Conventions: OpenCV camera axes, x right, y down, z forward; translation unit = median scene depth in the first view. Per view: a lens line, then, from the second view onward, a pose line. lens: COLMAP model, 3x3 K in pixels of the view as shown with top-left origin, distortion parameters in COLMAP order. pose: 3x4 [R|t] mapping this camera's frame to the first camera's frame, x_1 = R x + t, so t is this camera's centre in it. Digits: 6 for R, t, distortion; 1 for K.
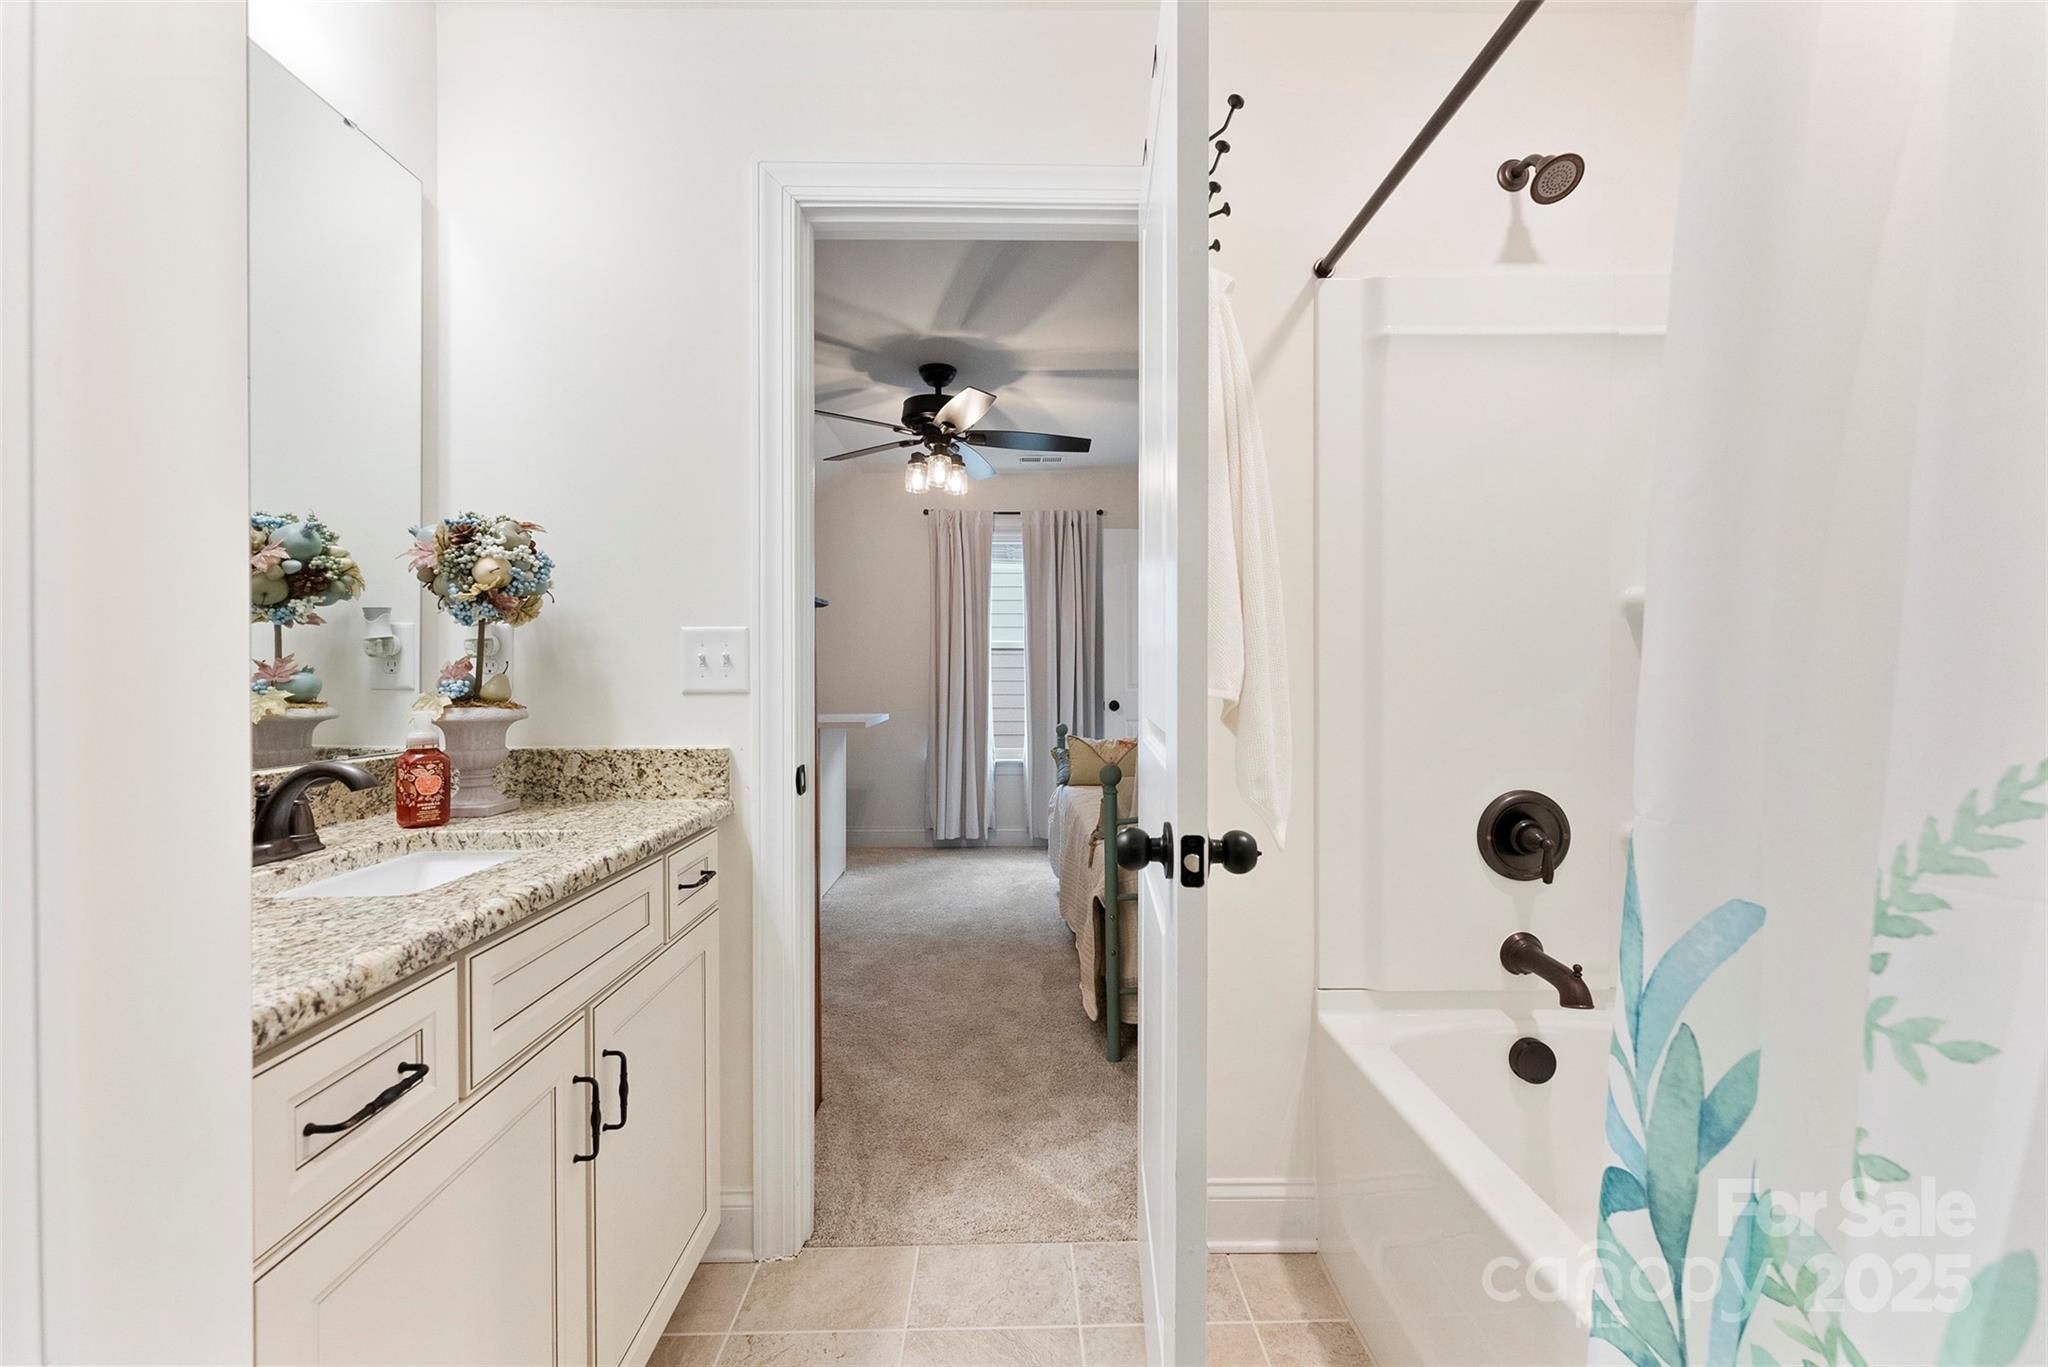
lens RADIAL K [[822.6, 0, 1019.7], [0, 822.6, 683.6], [0, 0, 1]] dist [-0.001344, -0.000243]
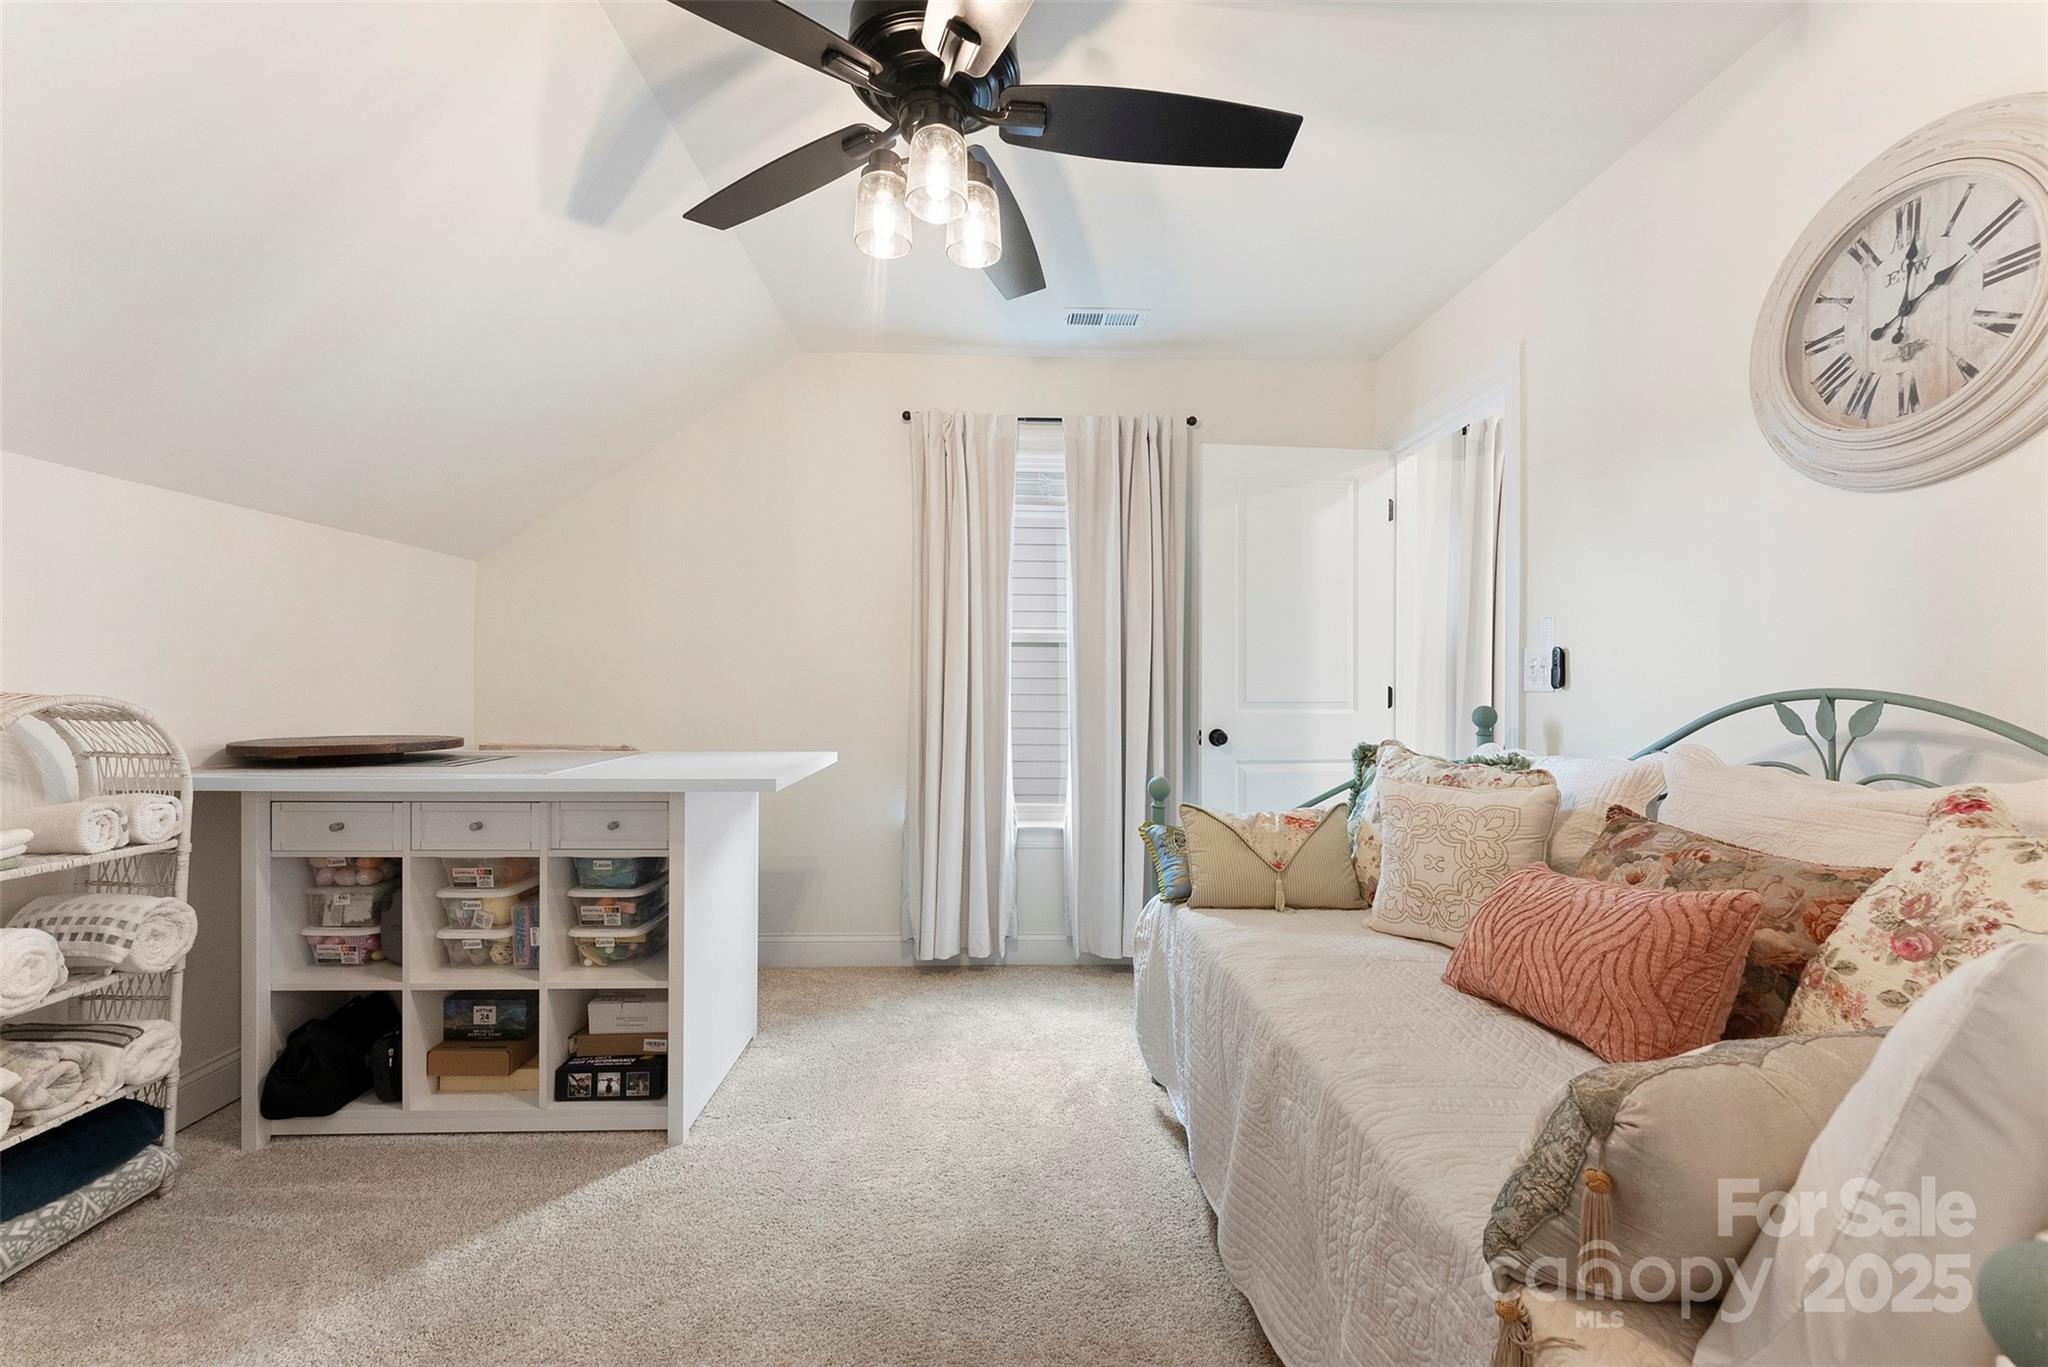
lens RADIAL K [[822.6, 0, 1033.1], [0, 822.6, 679.9], [0, 0, 1]] dist [-0.001344, -0.000243]
pose [[0.999314, 0.005803, 0.036569, -0.041915], [-0.005037, 0.999766, -0.021024, -0.002085], [-0.036683, 0.020826, 0.999110, 0.396849]]
